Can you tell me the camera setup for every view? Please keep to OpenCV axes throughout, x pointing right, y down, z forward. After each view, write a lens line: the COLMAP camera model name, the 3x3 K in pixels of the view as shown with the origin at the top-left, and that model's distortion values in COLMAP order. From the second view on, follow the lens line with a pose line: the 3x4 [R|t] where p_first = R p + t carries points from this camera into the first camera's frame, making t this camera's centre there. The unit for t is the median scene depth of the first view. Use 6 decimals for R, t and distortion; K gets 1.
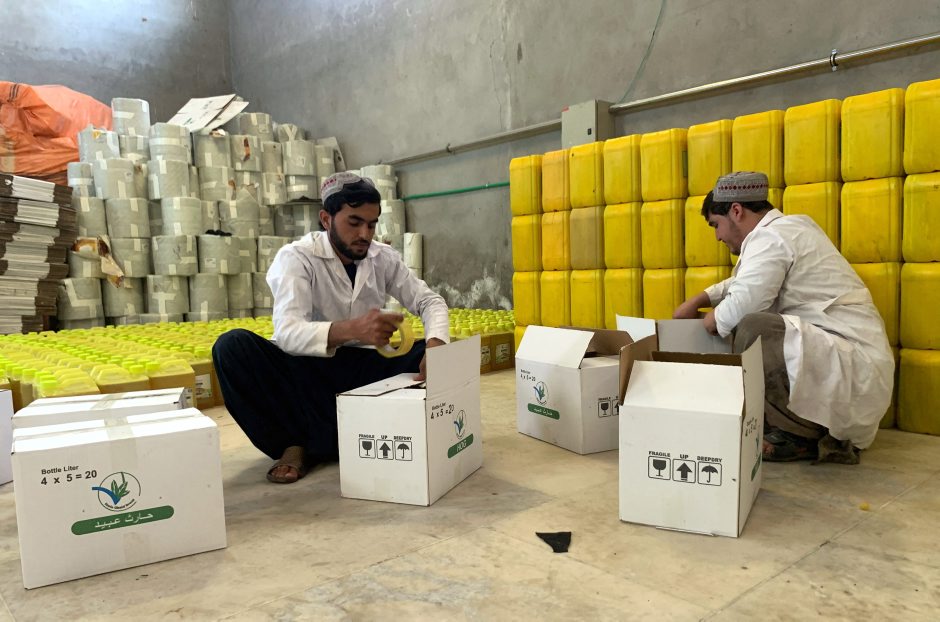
lens RADIAL K [[725.6, 0, 468.1], [0, 725.6, 332.8], [0, 0, 1]] dist [0.004963, -0.008508]
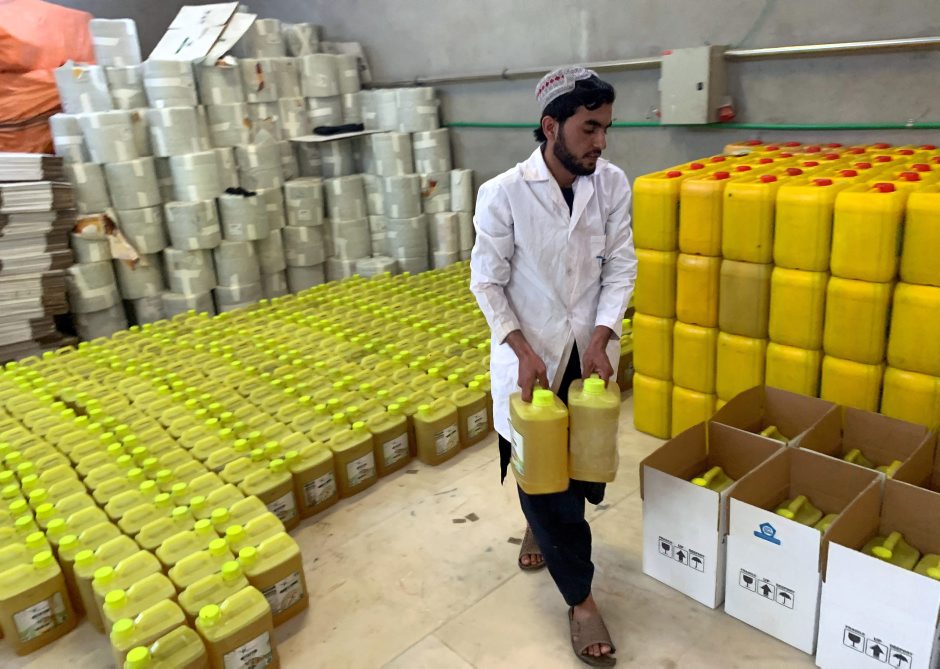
lens RADIAL K [[726.2, 0, 492.4], [0, 726.2, 336.7], [0, 0, 1]] dist [-0.002464, 0.001357]
pose [[0.999049, -0.037598, 0.022092, -0.074999], [0.031693, 0.973986, 0.224381, -0.156487], [-0.029954, -0.223467, 0.974251, 0.124216]]
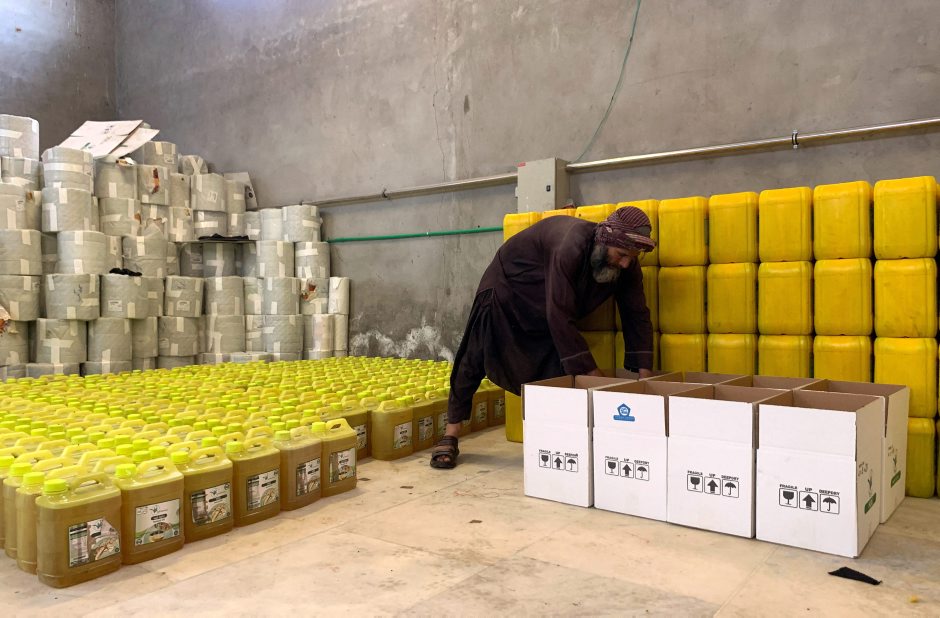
lens RADIAL K [[717.2, 0, 486.7], [0, 717.2, 316.5], [0, 0, 1]] dist [0.007135, -0.011321]
pose [[0.974735, 0.018887, 0.222563, -0.109265], [-0.002370, 0.997237, -0.074250, -0.019275], [-0.223350, 0.071847, 0.972087, 0.050095]]
